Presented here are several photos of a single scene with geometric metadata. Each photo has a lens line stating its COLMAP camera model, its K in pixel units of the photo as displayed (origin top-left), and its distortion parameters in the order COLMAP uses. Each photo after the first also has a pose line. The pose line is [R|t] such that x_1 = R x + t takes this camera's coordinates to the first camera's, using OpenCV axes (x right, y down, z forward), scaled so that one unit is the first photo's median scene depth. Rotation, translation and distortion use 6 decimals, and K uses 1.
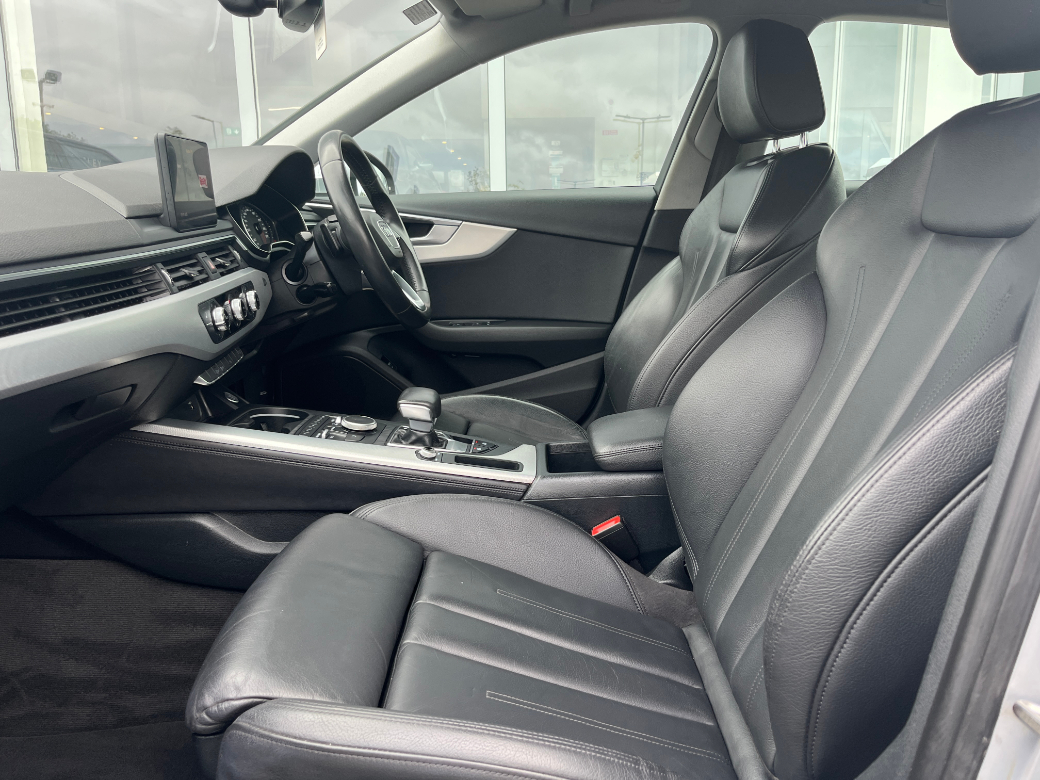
lens RADIAL K [[796.1, 0, 521.8], [0, 796.1, 391.8], [0, 0, 1]] dist [0.042206, -0.058169]
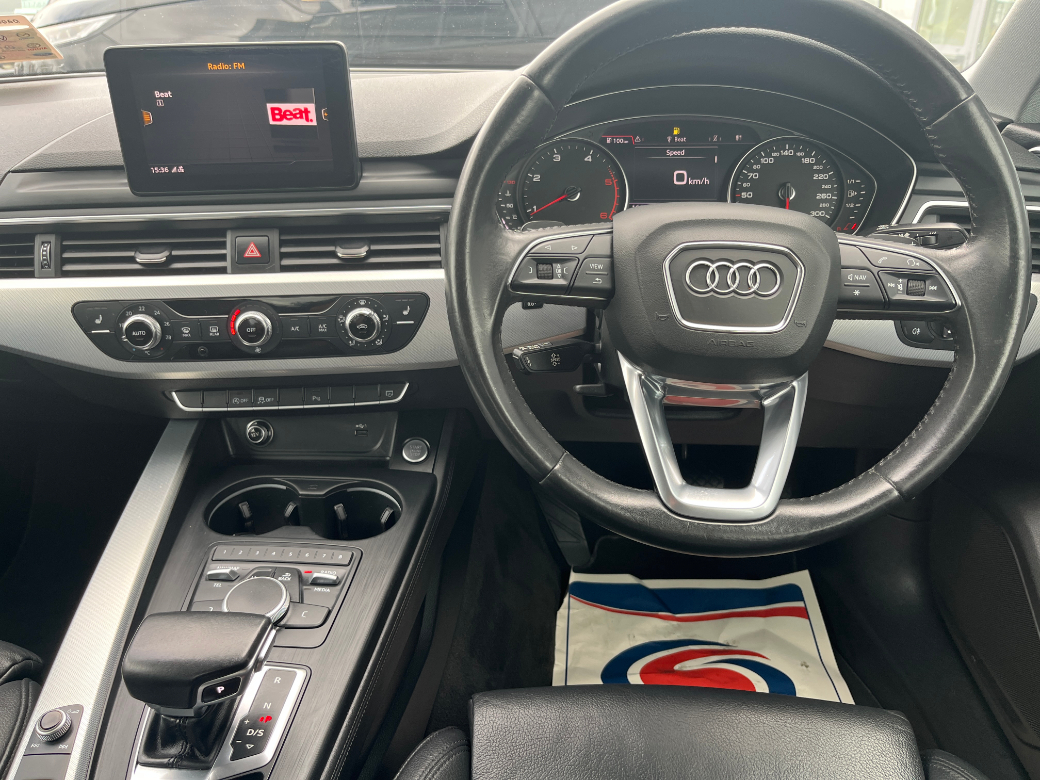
lens RADIAL K [[796.1, 0, 521.5], [0, 796.1, 391.8], [0, 0, 1]] dist [0.042206, -0.058169]
pose [[-0.041207, 0.419076, -0.907015, 0.222398], [-0.225735, 0.880410, 0.417039, -0.358822], [0.973317, 0.221930, 0.058322, 1.142822]]
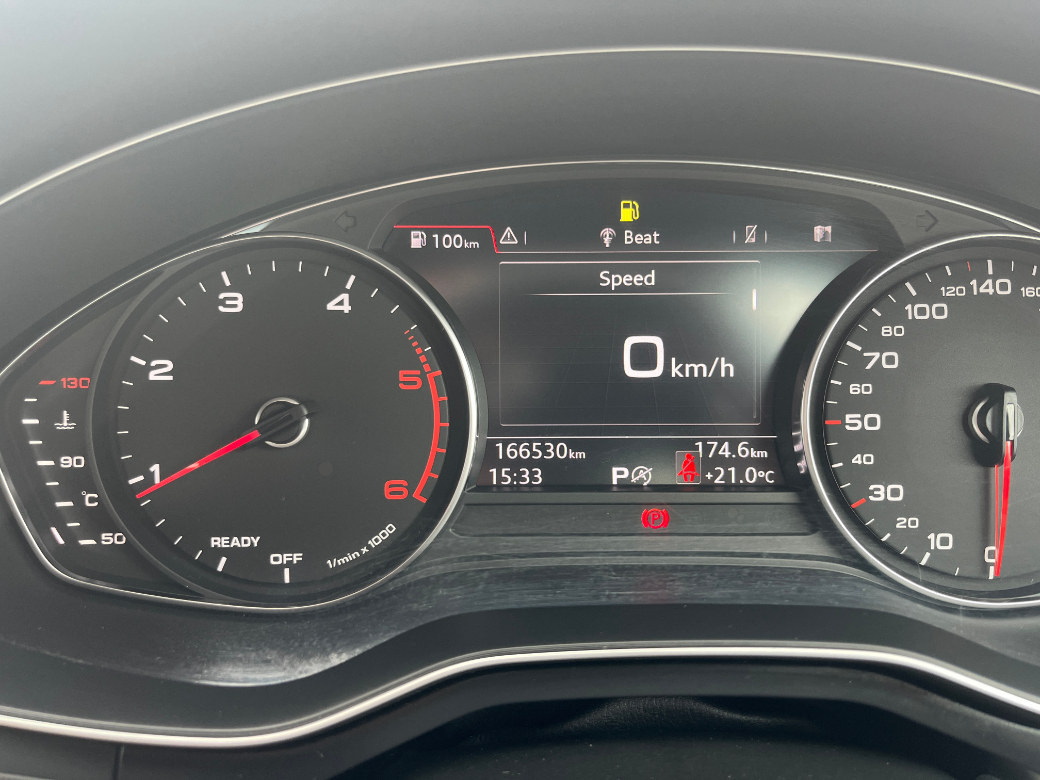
lens RADIAL K [[796.1, 0, 521.6], [0, 796.1, 387.4], [0, 0, 1]] dist [0.042206, -0.058169]
pose [[0.022151, 0.378716, -0.925248, -0.271149], [-0.238116, 0.900841, 0.363025, -0.329003], [0.970984, 0.212275, 0.110133, 1.218923]]
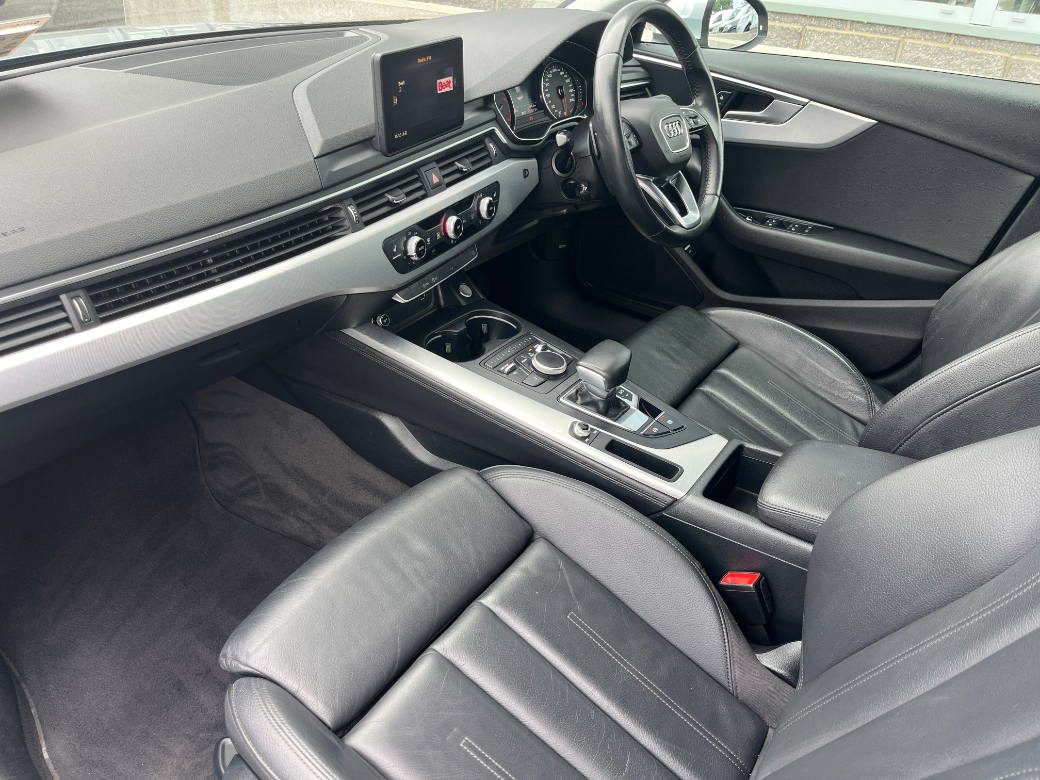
lens RADIAL K [[796.1, 0, 518.7], [0, 796.1, 390.5], [0, 0, 1]] dist [0.042206, -0.058169]
pose [[0.835044, 0.325436, -0.443613, 0.212744], [-0.179594, 0.923366, 0.339324, -0.258788], [0.520045, -0.203680, 0.829498, 0.173343]]
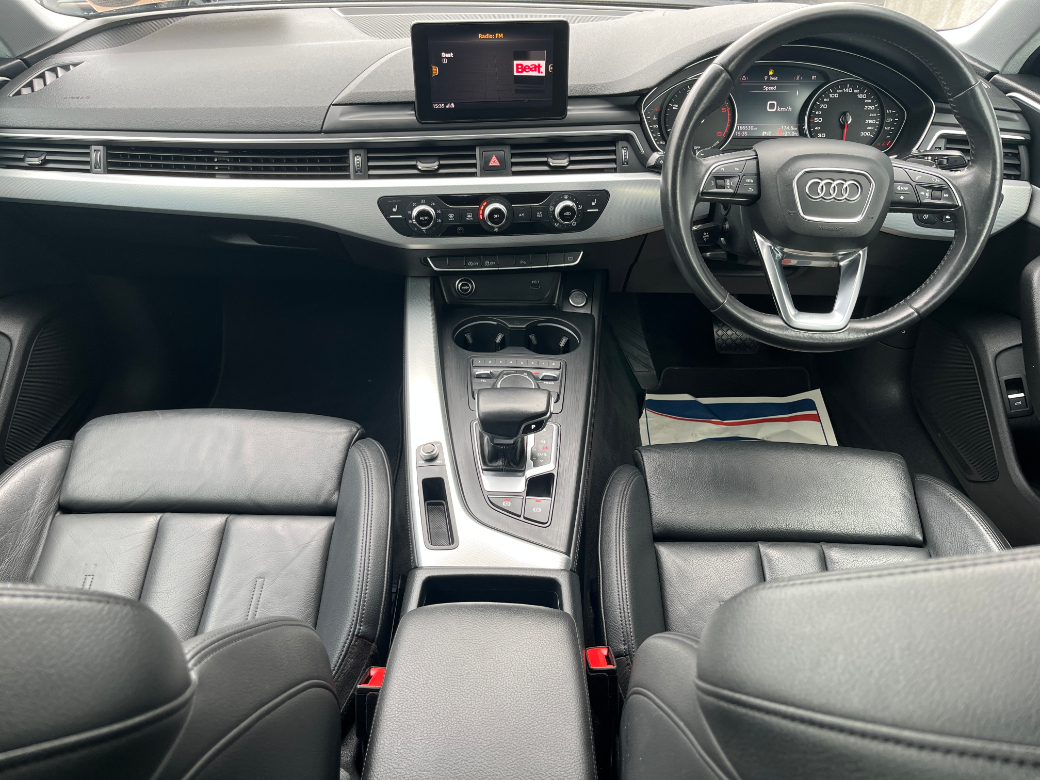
lens RADIAL K [[796.1, 0, 521.2], [0, 796.1, 390.6], [0, 0, 1]] dist [0.042206, -0.058169]
pose [[0.000298, 0.563761, -0.825938, 0.530578], [-0.243904, 0.801035, 0.546675, -0.448163], [0.969799, 0.201287, 0.137743, 0.911296]]
